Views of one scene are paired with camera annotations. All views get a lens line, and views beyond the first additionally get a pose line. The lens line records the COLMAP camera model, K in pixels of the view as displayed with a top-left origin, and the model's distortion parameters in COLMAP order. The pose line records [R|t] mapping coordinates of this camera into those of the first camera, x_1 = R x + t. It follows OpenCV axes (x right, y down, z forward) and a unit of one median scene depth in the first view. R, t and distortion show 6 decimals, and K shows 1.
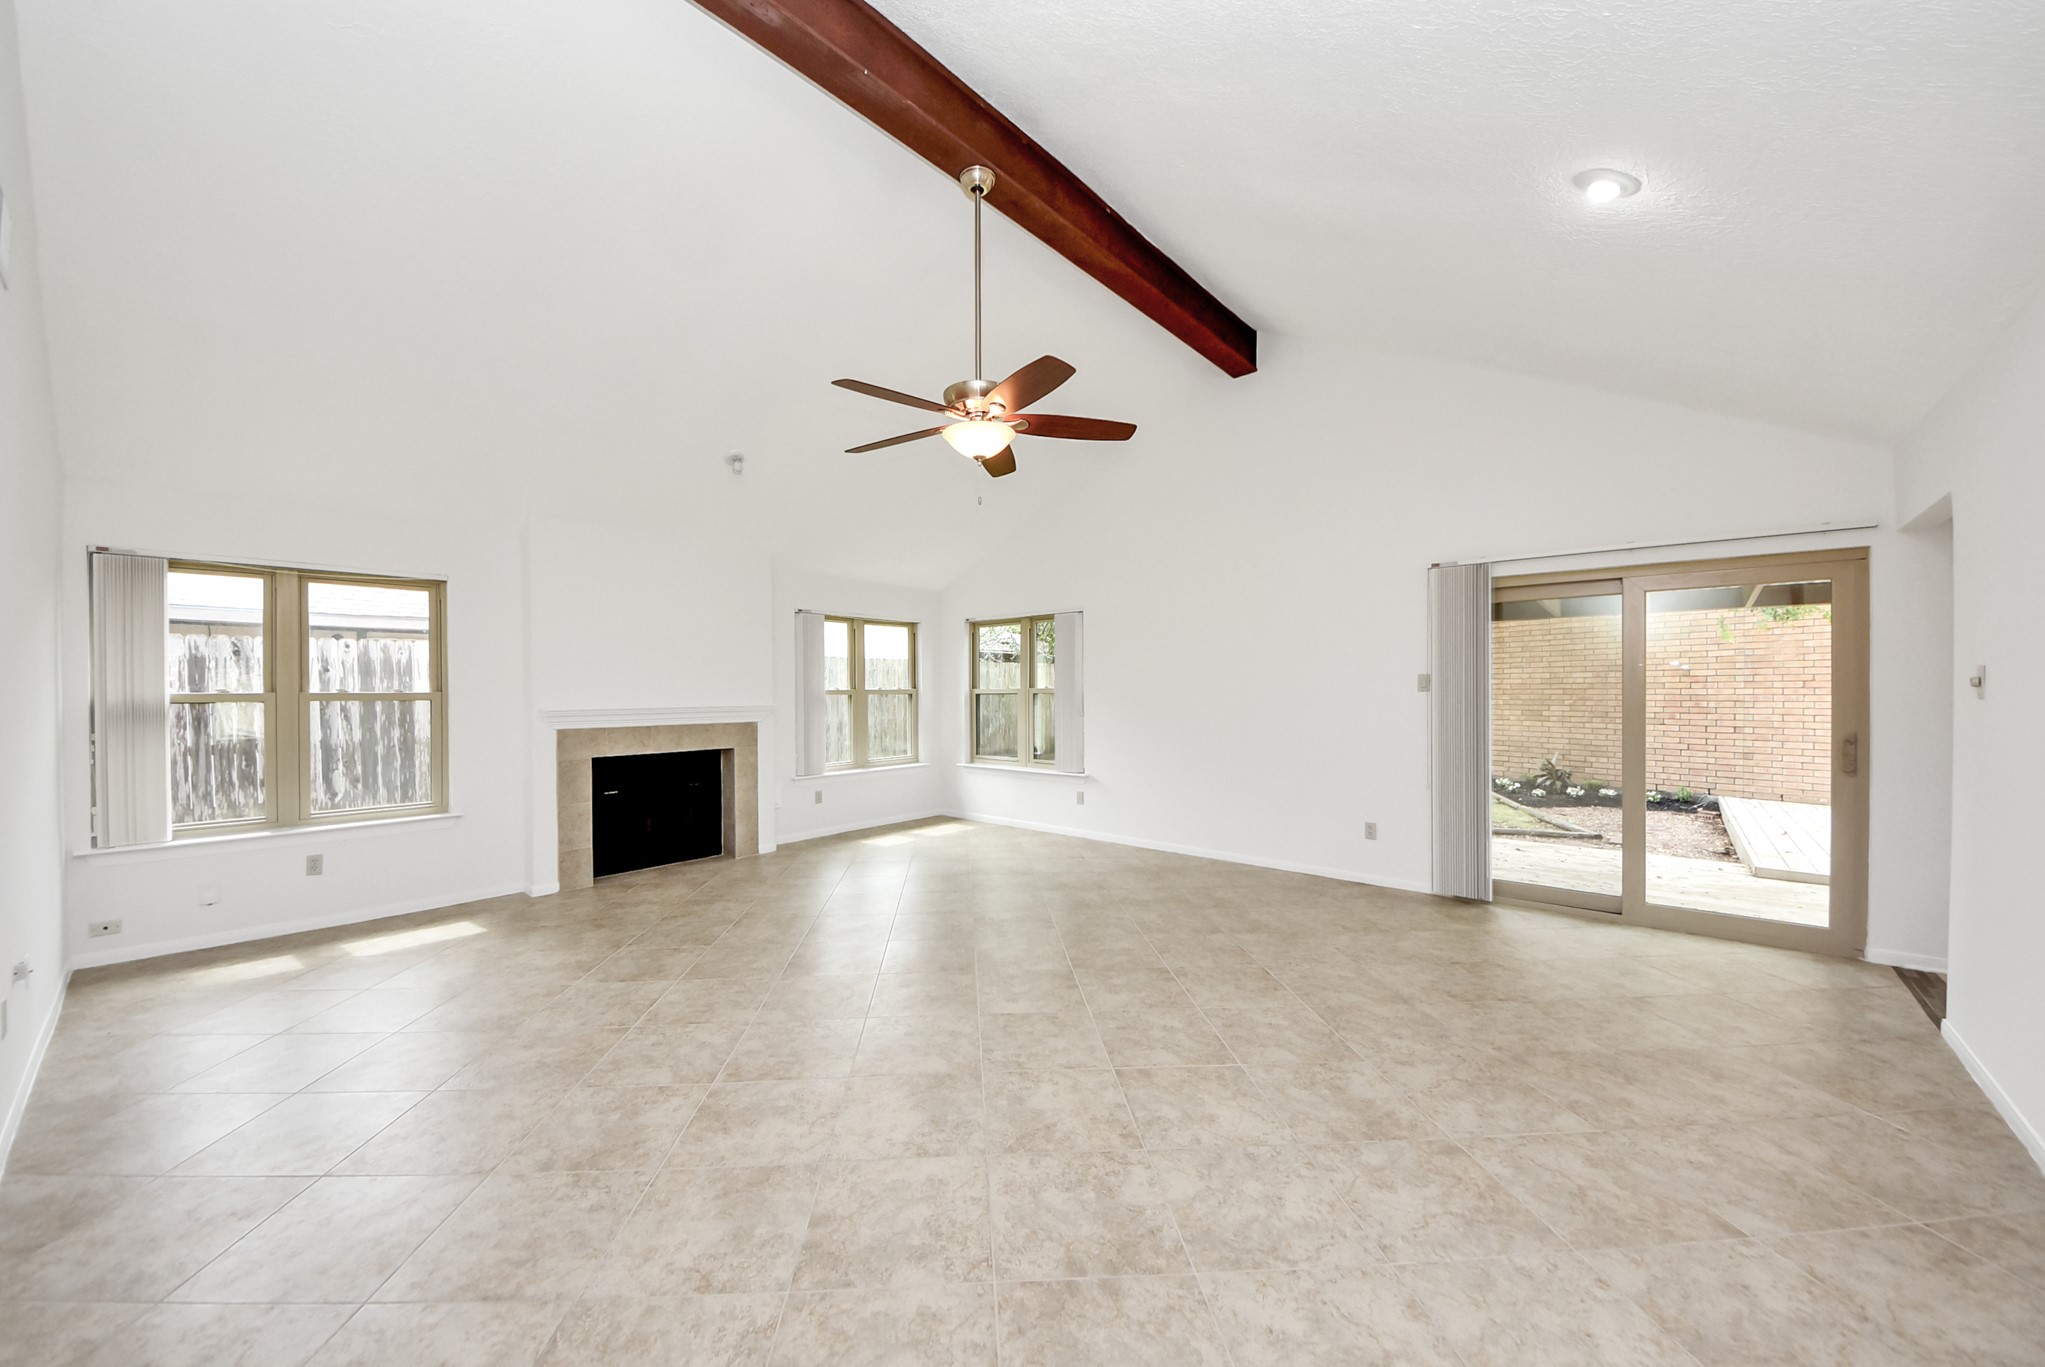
lens RADIAL K [[754.8, 0, 1014.8], [0, 754.8, 690.5], [0, 0, 1]] dist [0.055476, -0.032765]
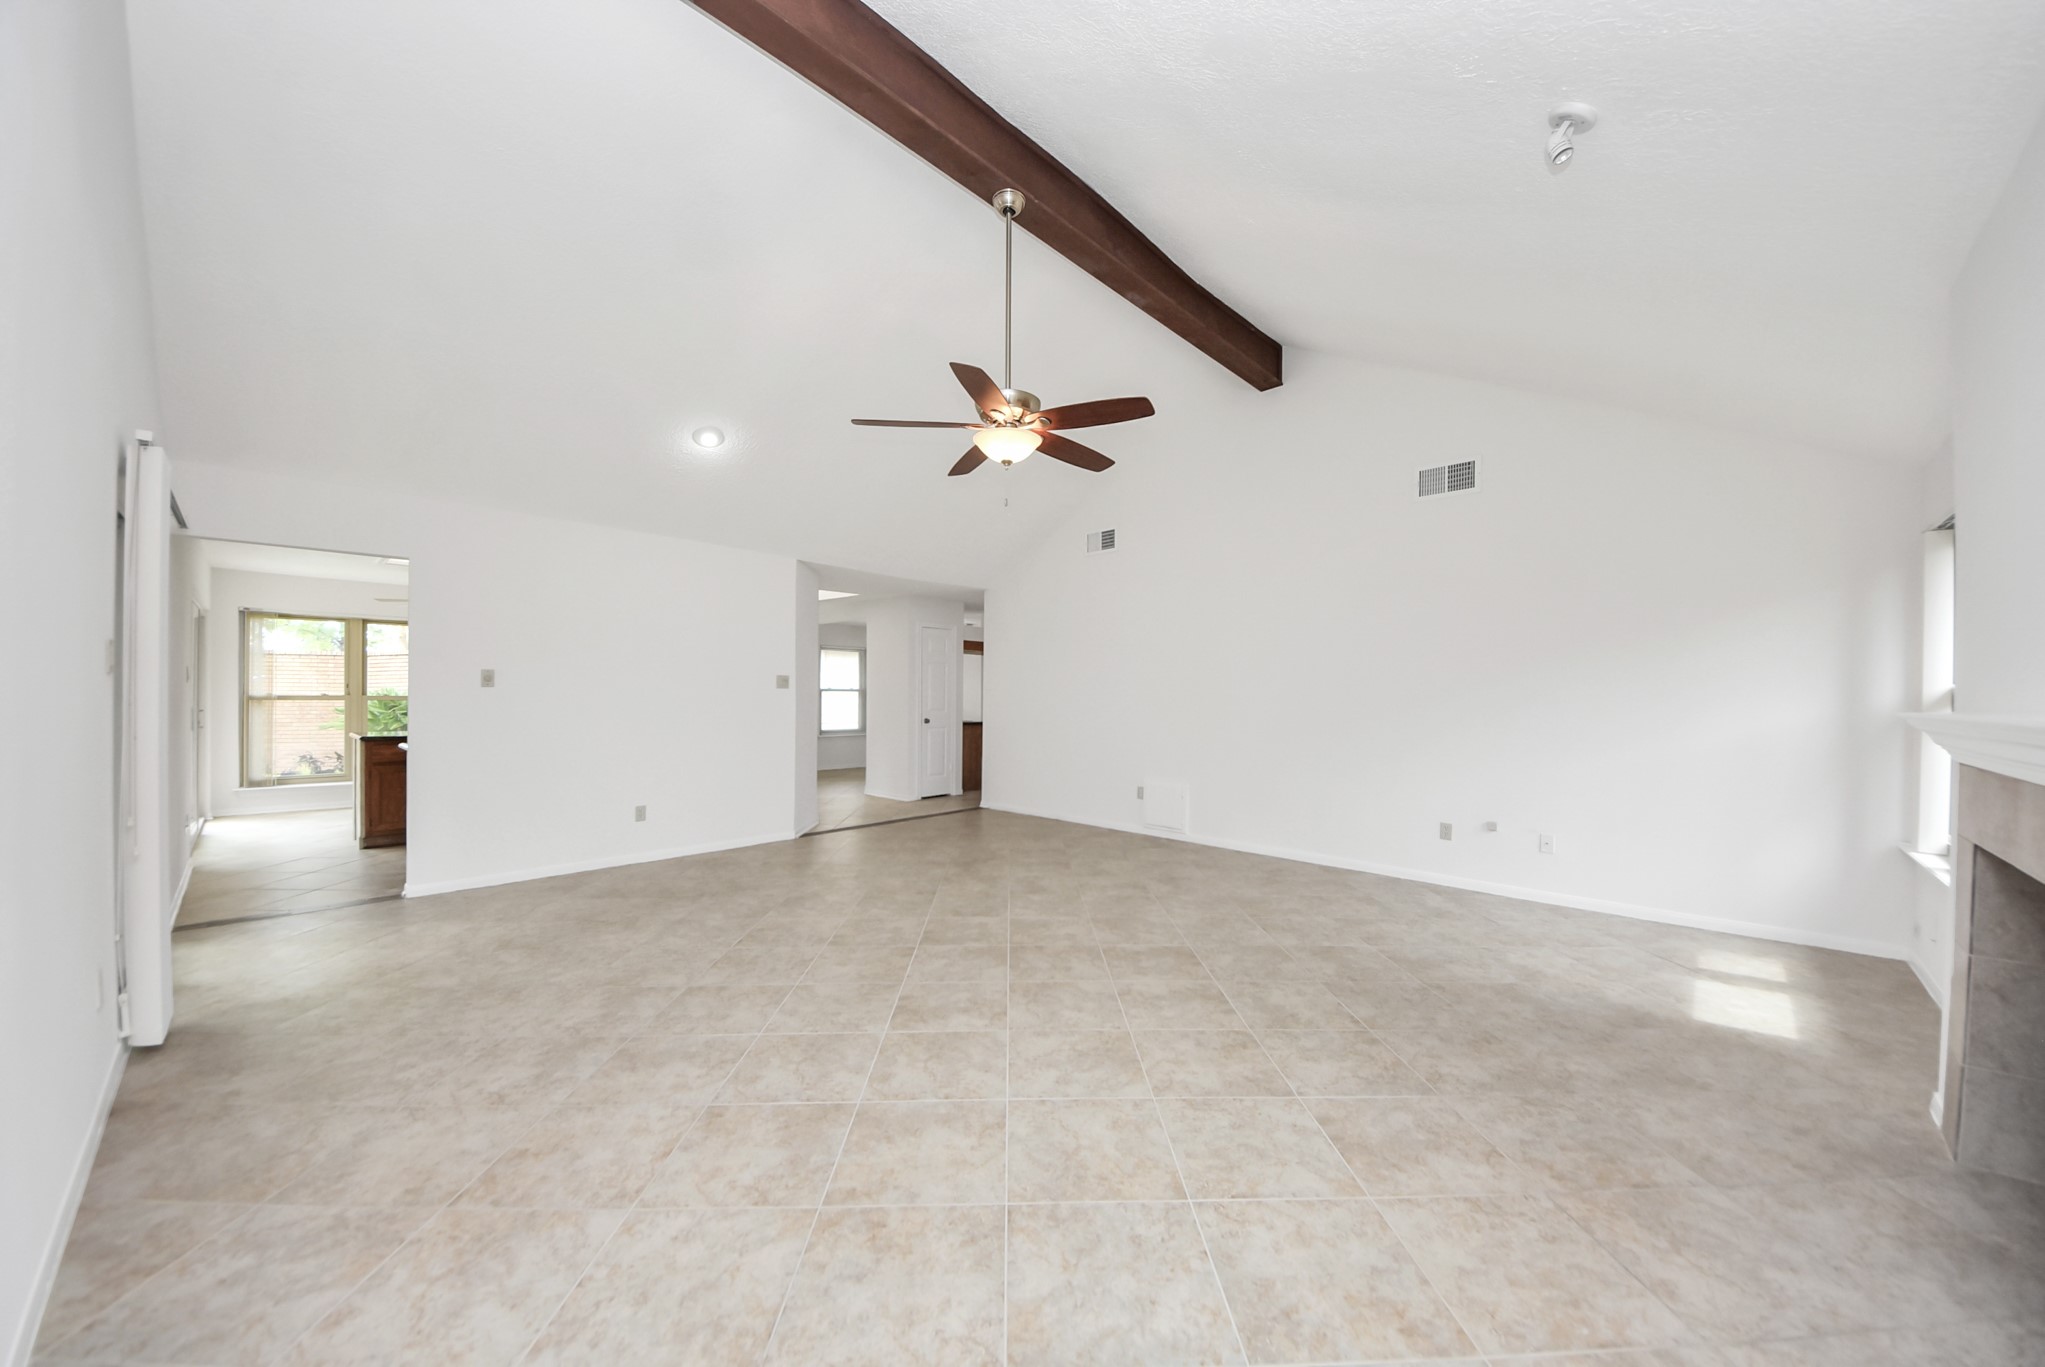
lens RADIAL K [[754.8, 0, 1014.8], [0, 754.8, 690.5], [0, 0, 1]] dist [0.055476, -0.032765]
pose [[-0.997692, -0.001934, 0.067869, -0.119616], [-0.002350, 0.999979, -0.006055, 0.018030], [-0.067856, -0.006201, -0.997676, 1.880895]]
